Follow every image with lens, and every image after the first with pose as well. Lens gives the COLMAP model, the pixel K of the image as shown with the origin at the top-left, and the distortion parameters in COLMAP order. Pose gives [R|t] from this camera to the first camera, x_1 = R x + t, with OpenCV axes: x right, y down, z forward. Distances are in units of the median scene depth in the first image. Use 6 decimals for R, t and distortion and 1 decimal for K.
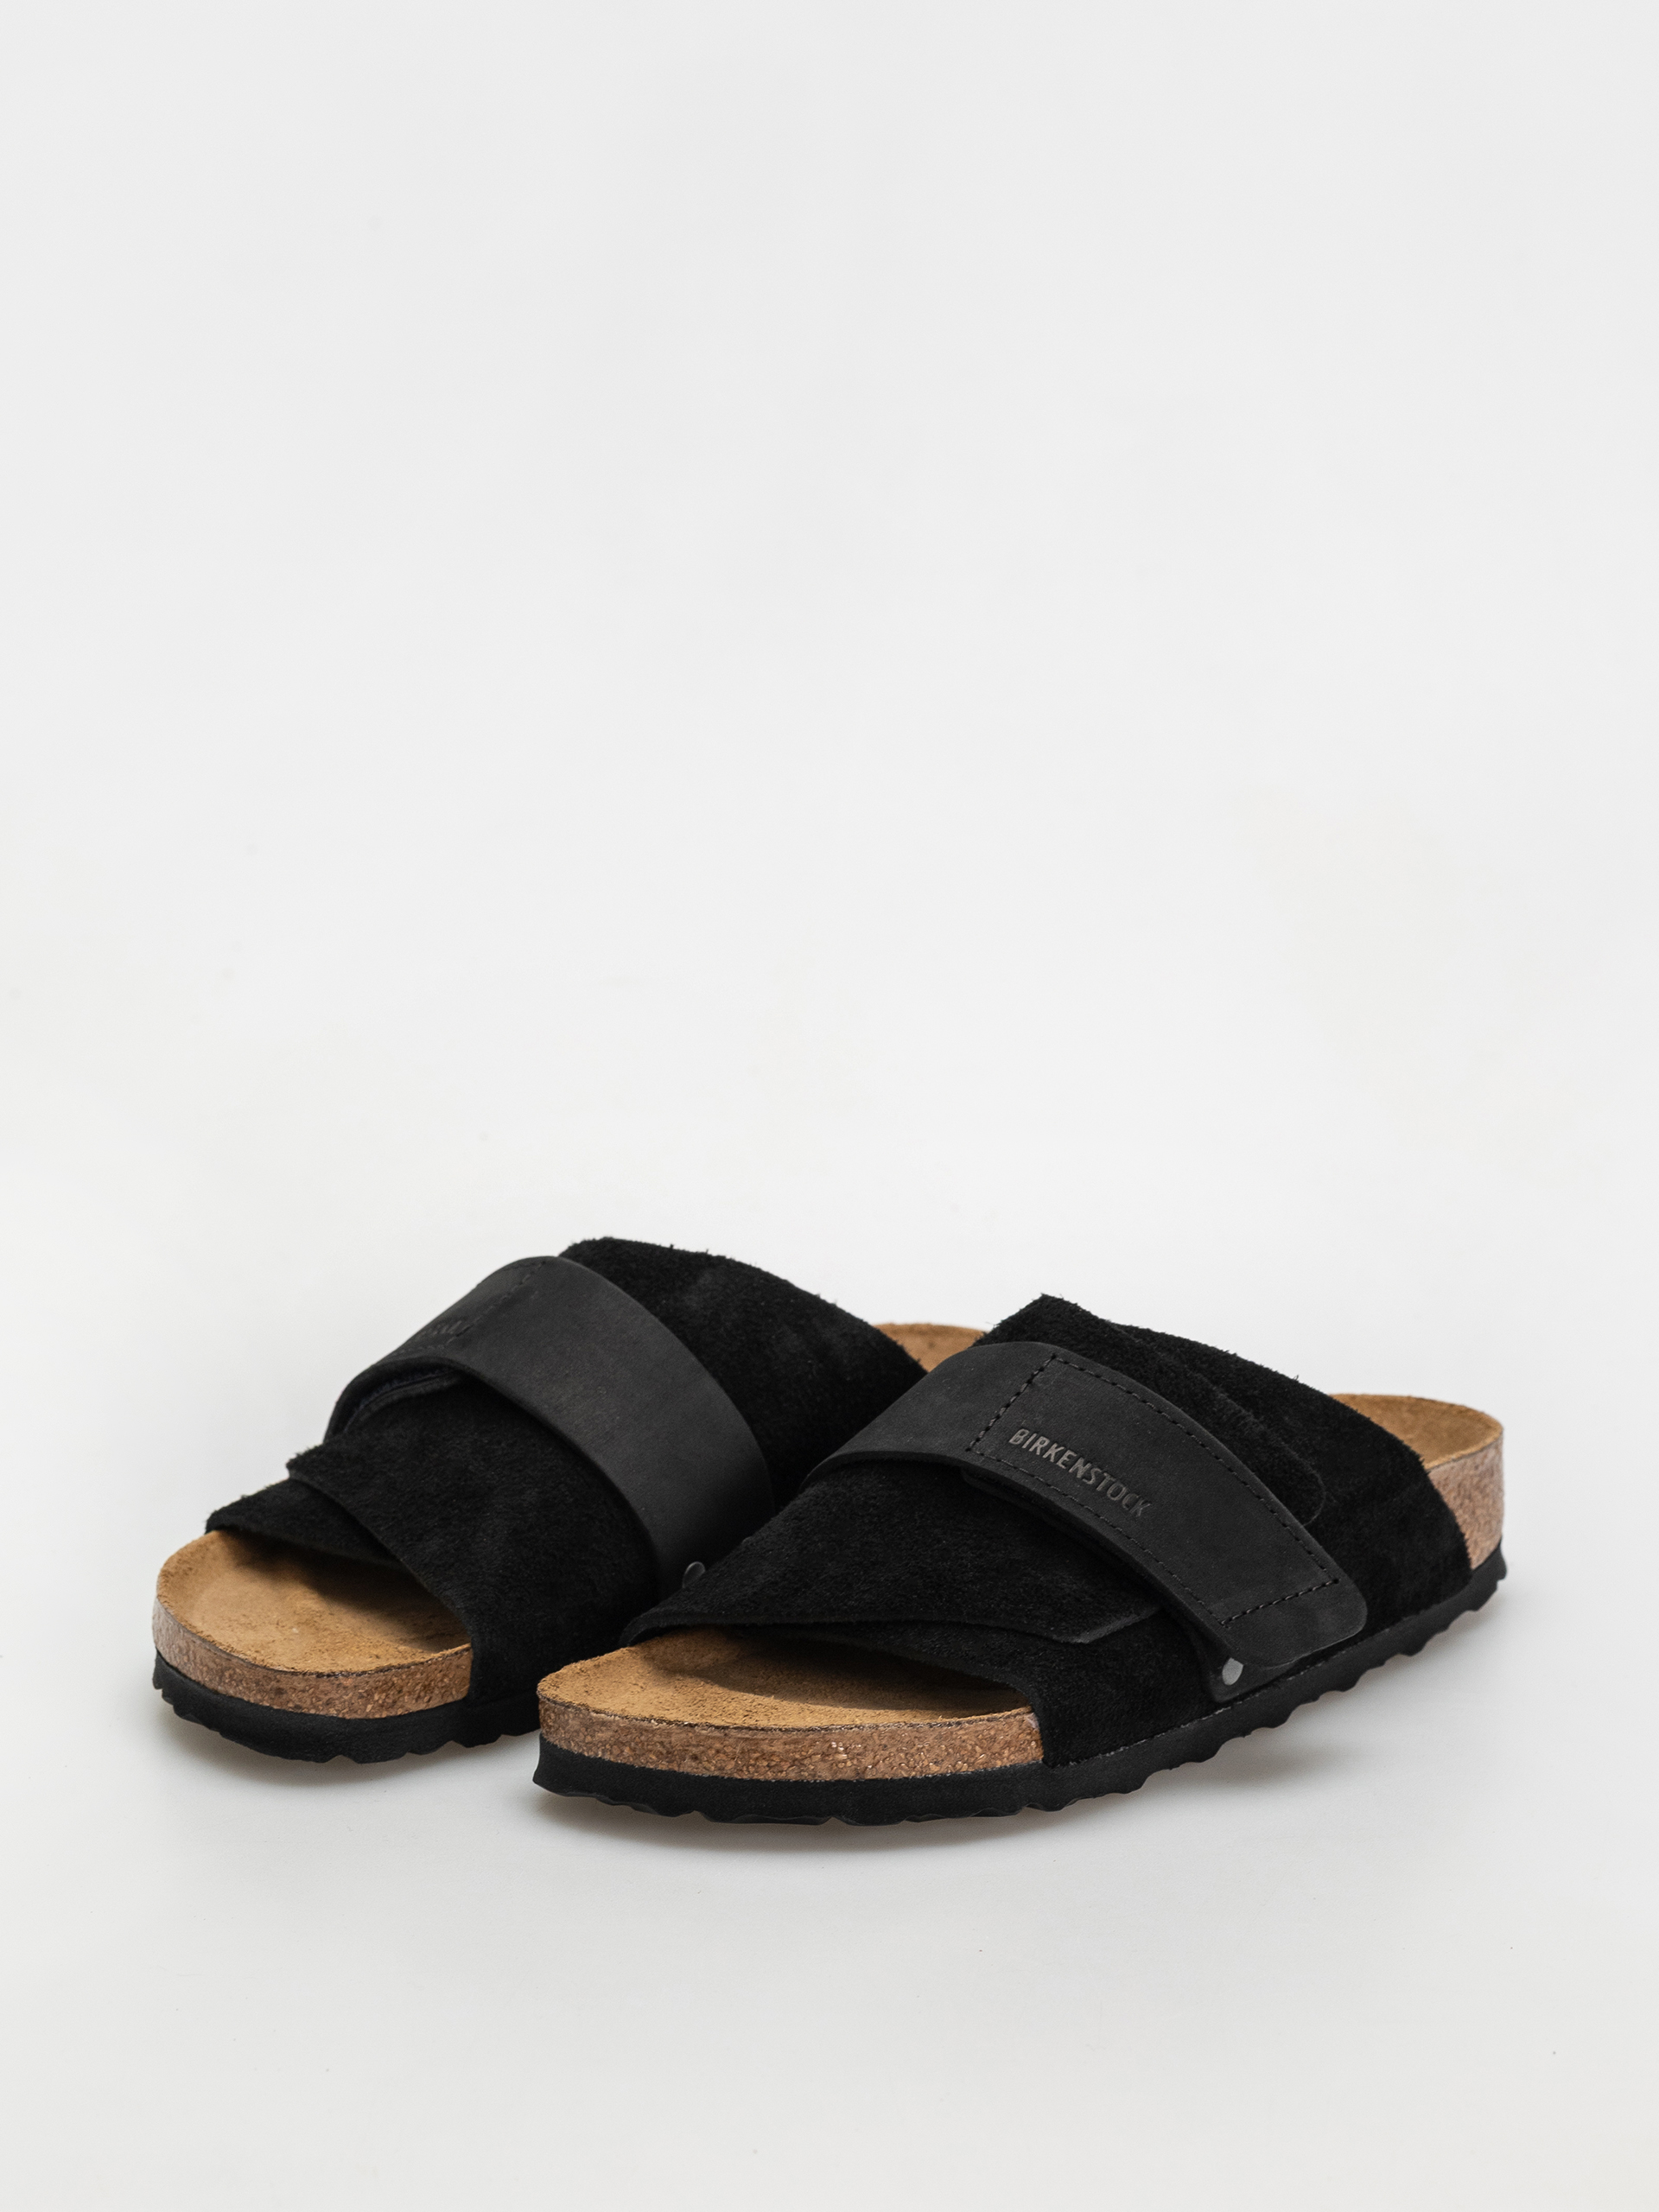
lens RADIAL K [[6328.8, 0, 829.6], [0, 6328.8, 1105.5], [0, 0, 1]] dist [0.160814, 0.000000]
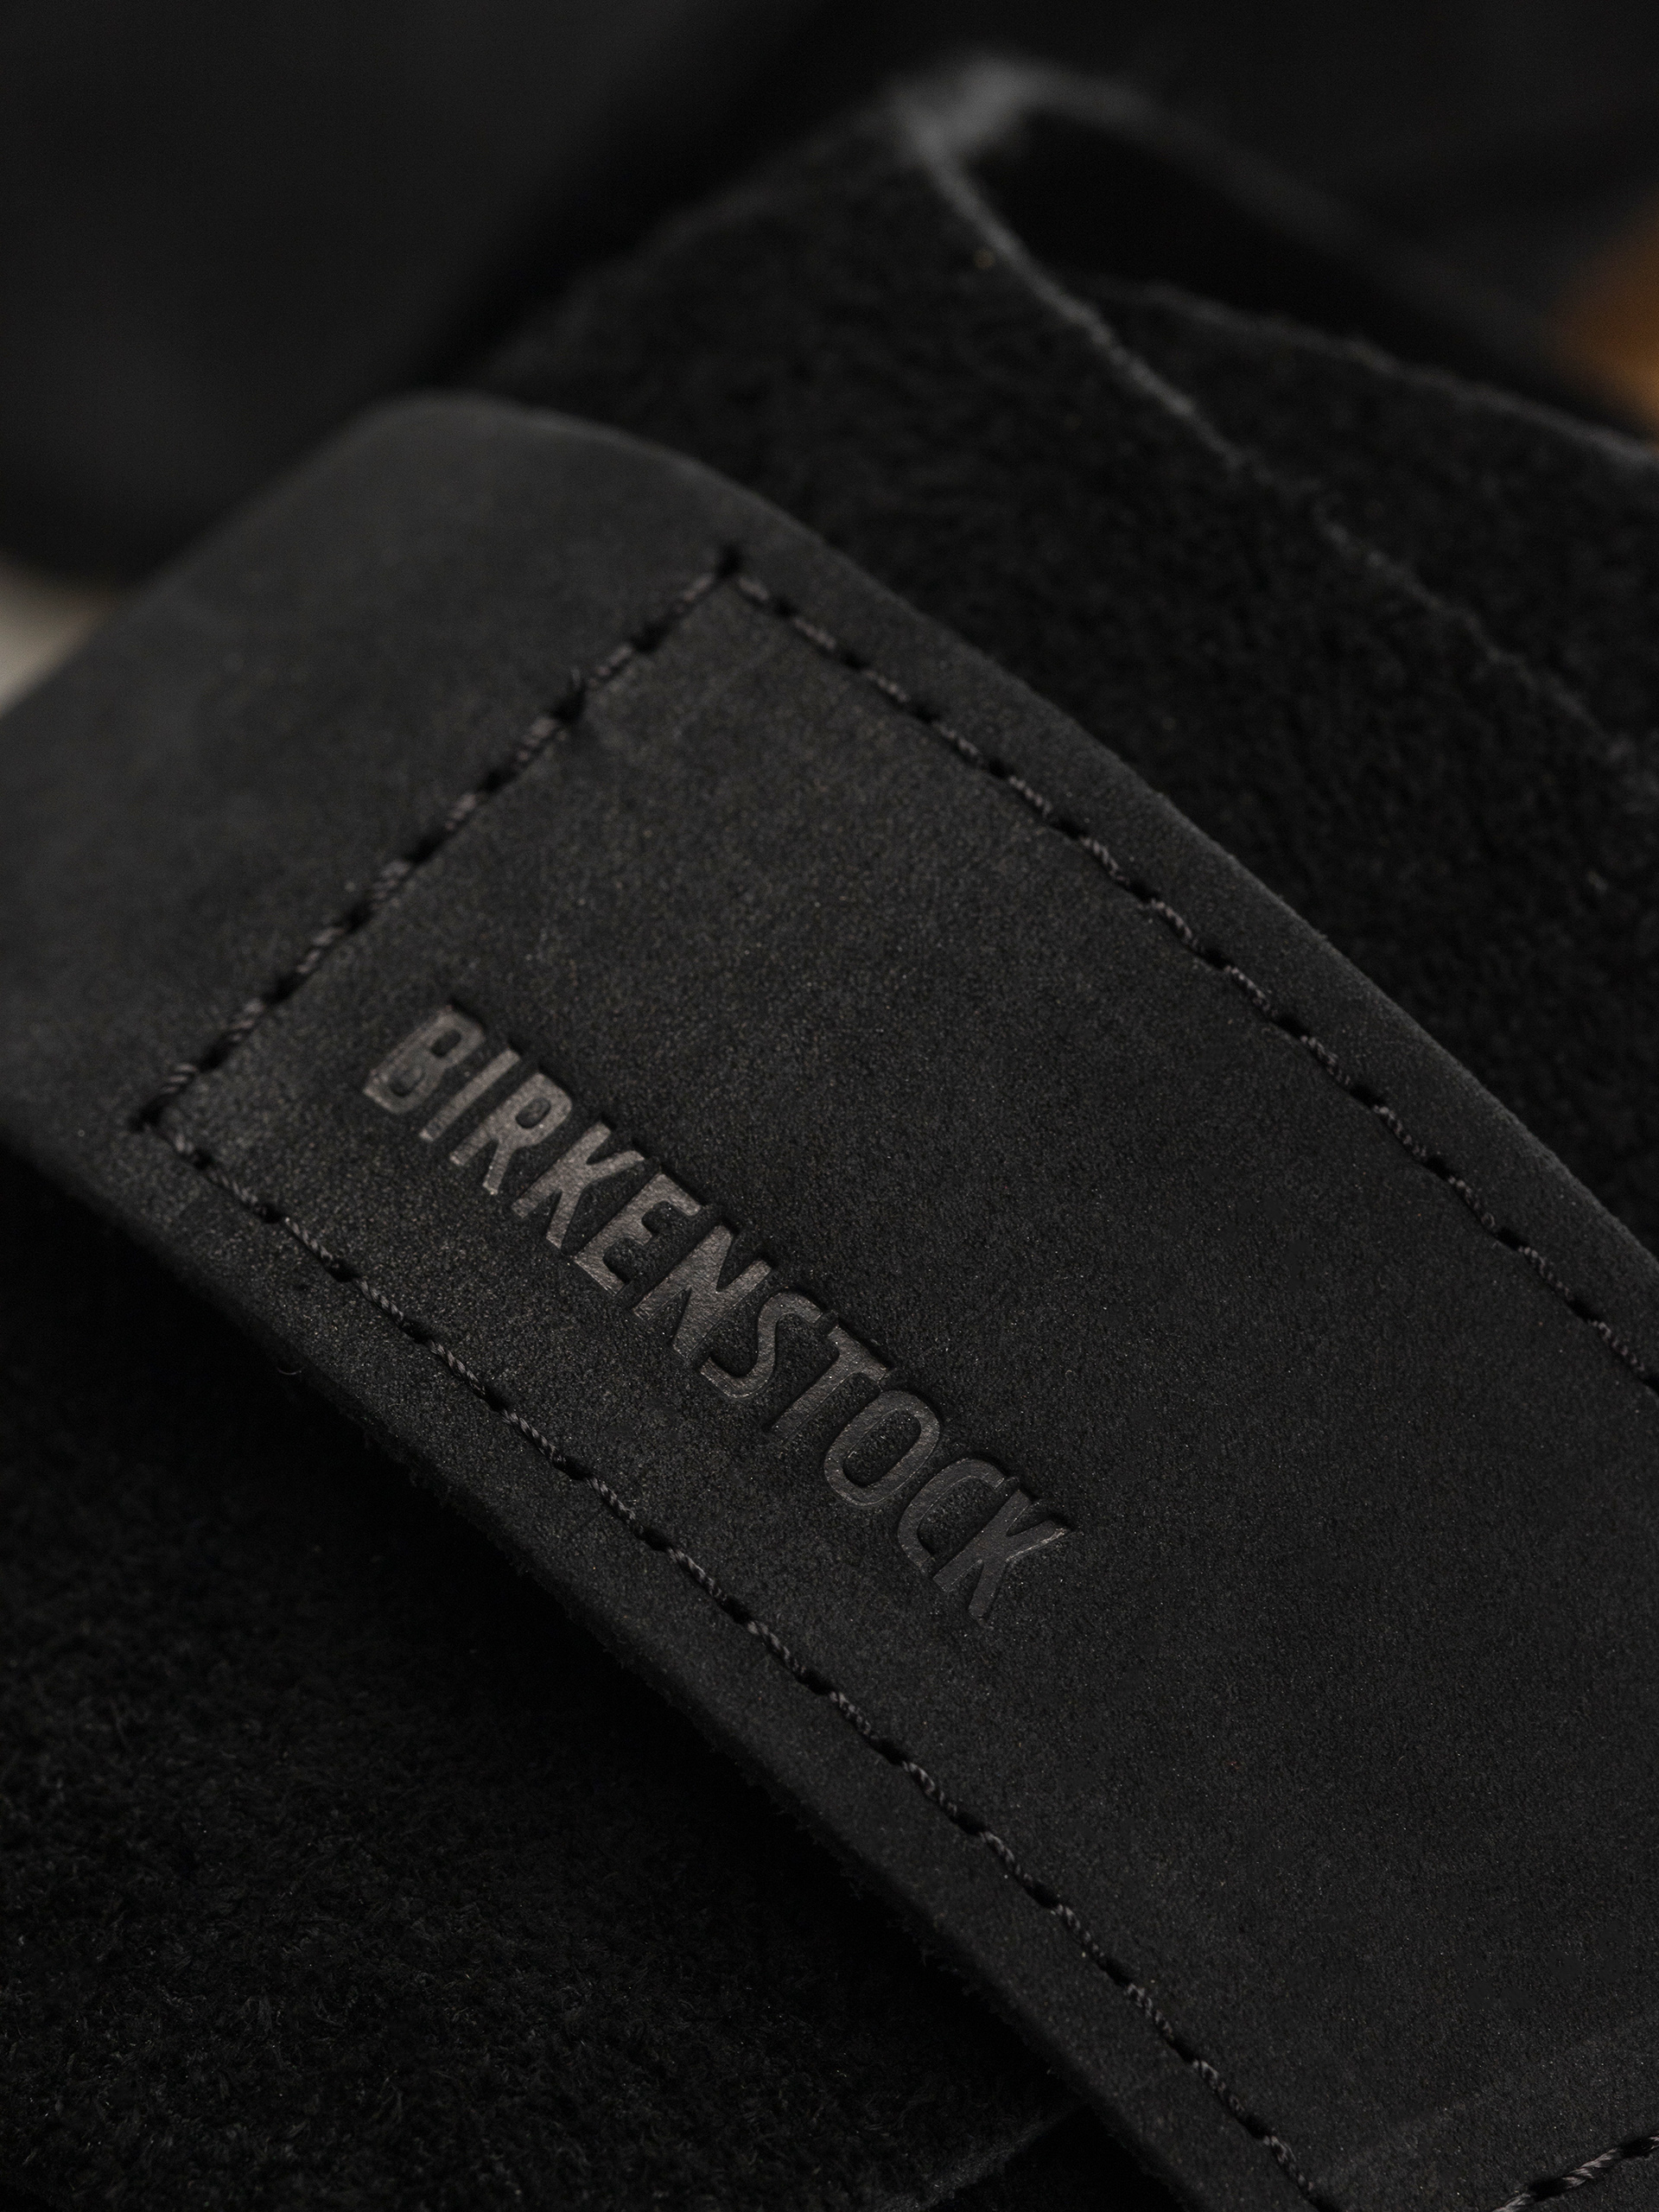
lens RADIAL K [[6328.8, 0, 828.9], [0, 6328.8, 1106.1], [0, 0, 1]] dist [0.160814, 0.000000]
pose [[0.961707, 0.096635, -0.256477, 0.088415], [0.003879, 0.930887, 0.365286, -0.013443], [0.274050, -0.352293, 0.894866, 0.839396]]
